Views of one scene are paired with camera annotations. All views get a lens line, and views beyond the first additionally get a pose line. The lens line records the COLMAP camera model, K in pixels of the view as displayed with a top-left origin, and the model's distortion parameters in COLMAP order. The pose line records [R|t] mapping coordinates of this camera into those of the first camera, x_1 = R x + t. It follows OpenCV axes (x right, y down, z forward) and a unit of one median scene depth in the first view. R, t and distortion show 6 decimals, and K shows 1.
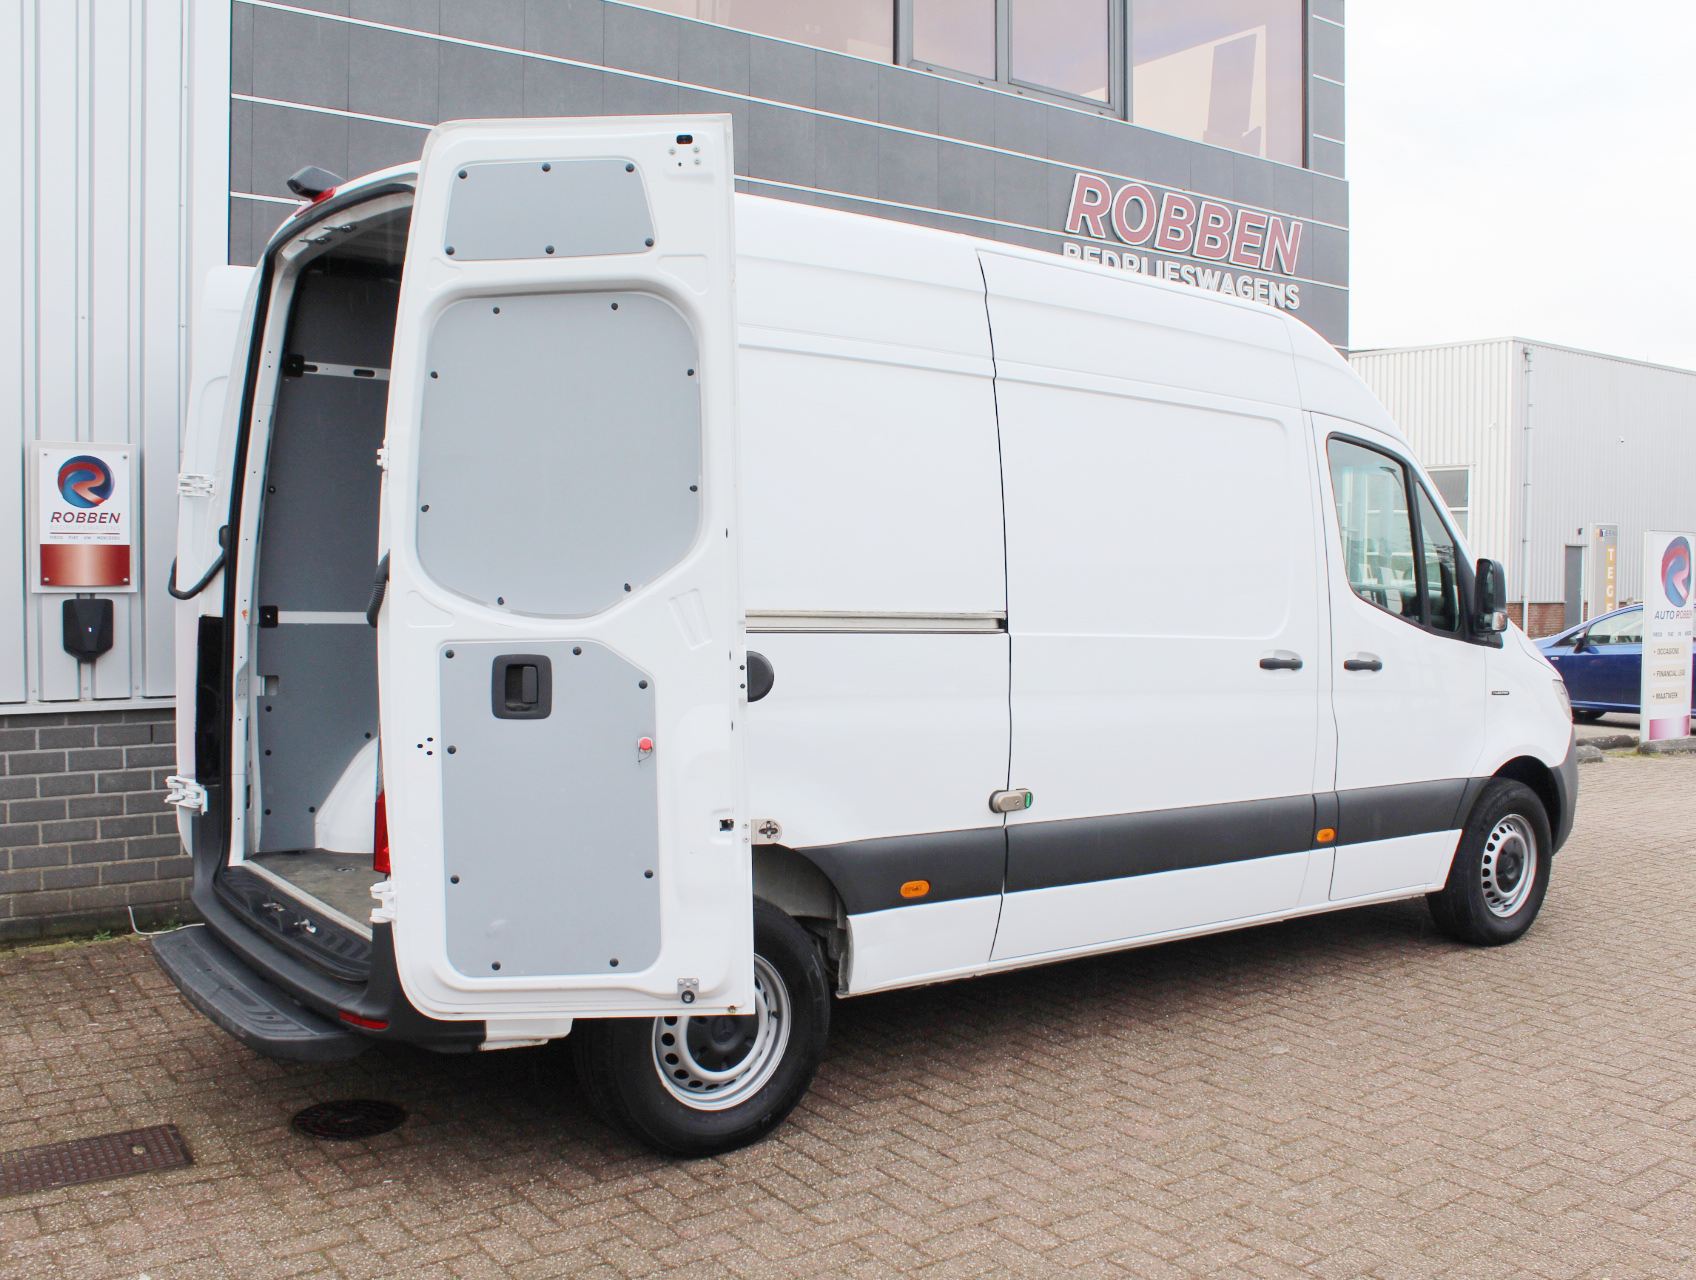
lens RADIAL K [[1587.2, 0, 848.0], [0, 1587.2, 640.0], [0, 0, 1]] dist [-0.169910, 0.156116]
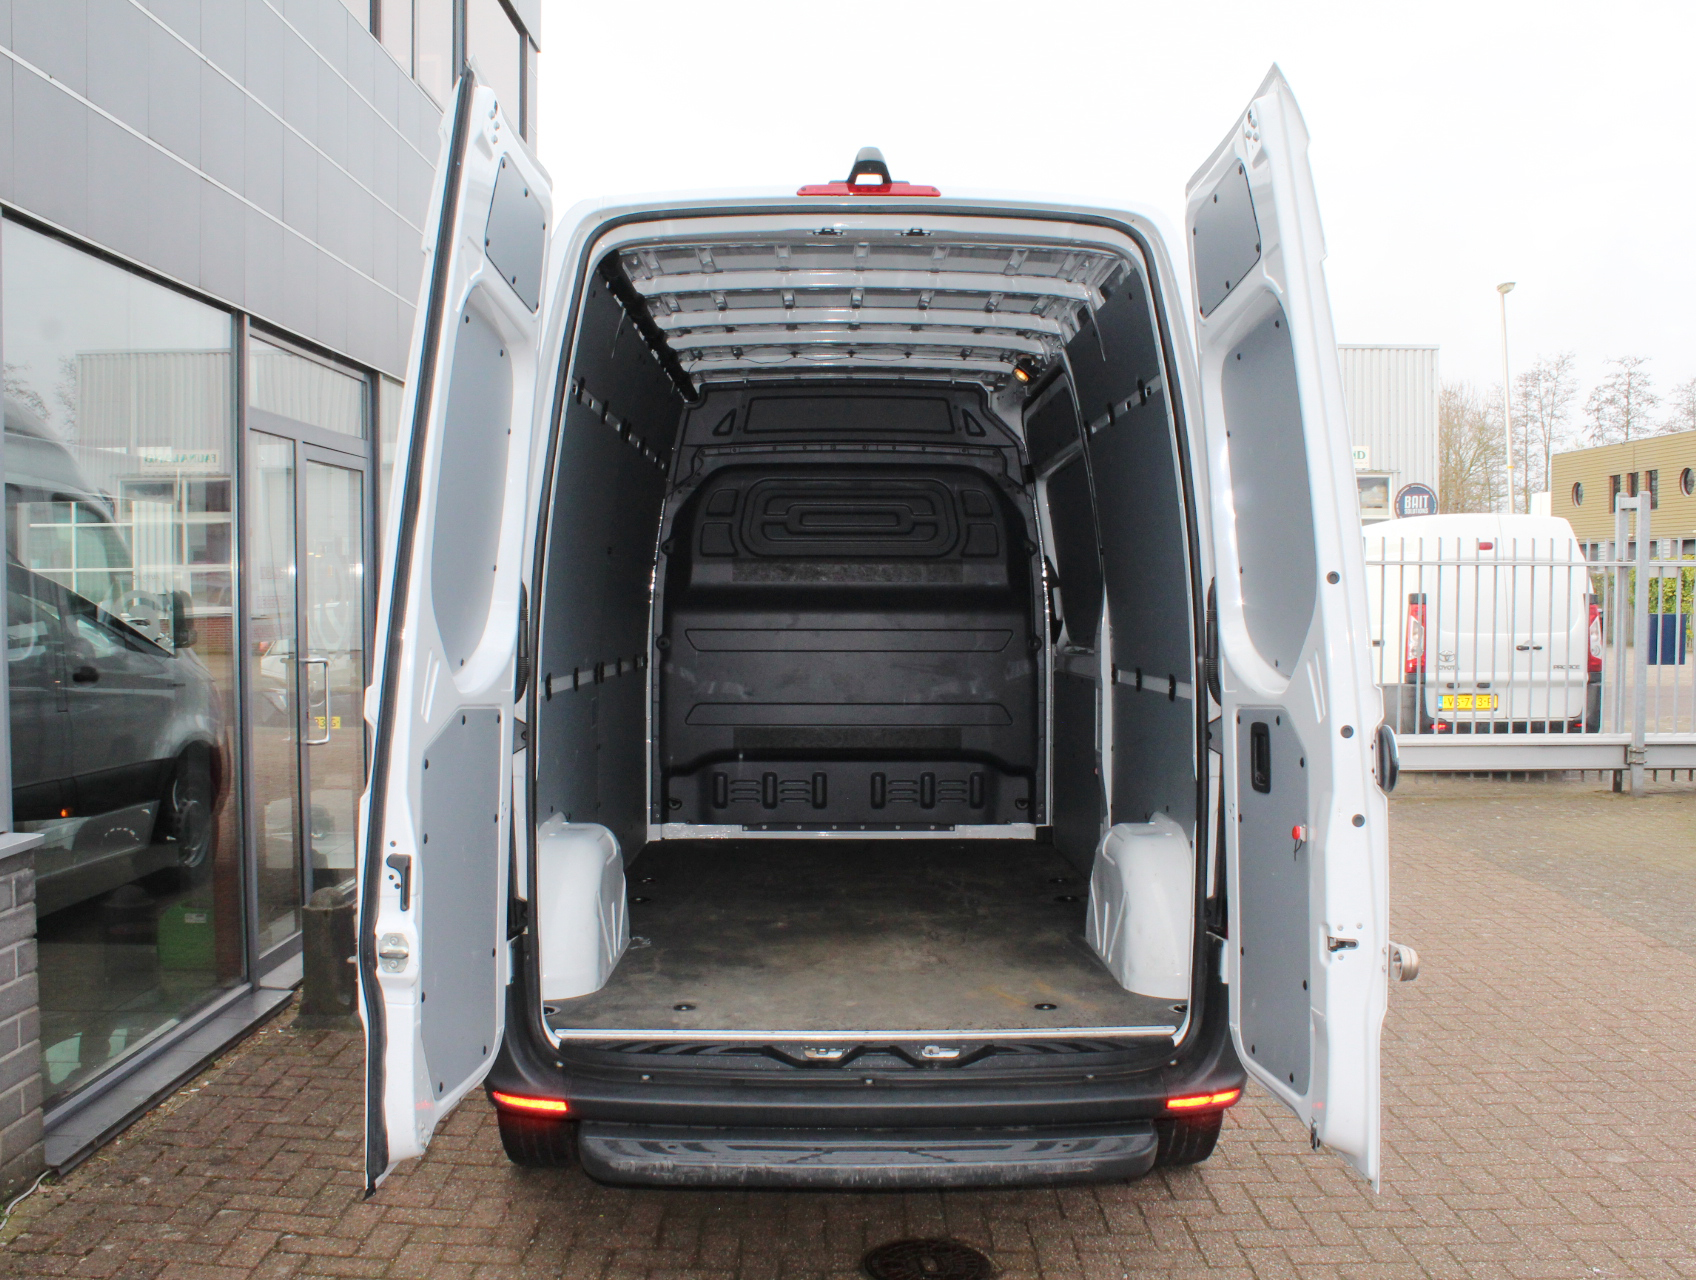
lens RADIAL K [[1587.2, 0, 848.0], [0, 1587.2, 640.0], [0, 0, 1]] dist [-0.169910, 0.156116]
pose [[0.591150, -0.041622, 0.805487, -0.816822], [0.047938, 0.998715, 0.016424, -0.043968], [-0.805136, 0.028905, 0.592385, 0.404230]]
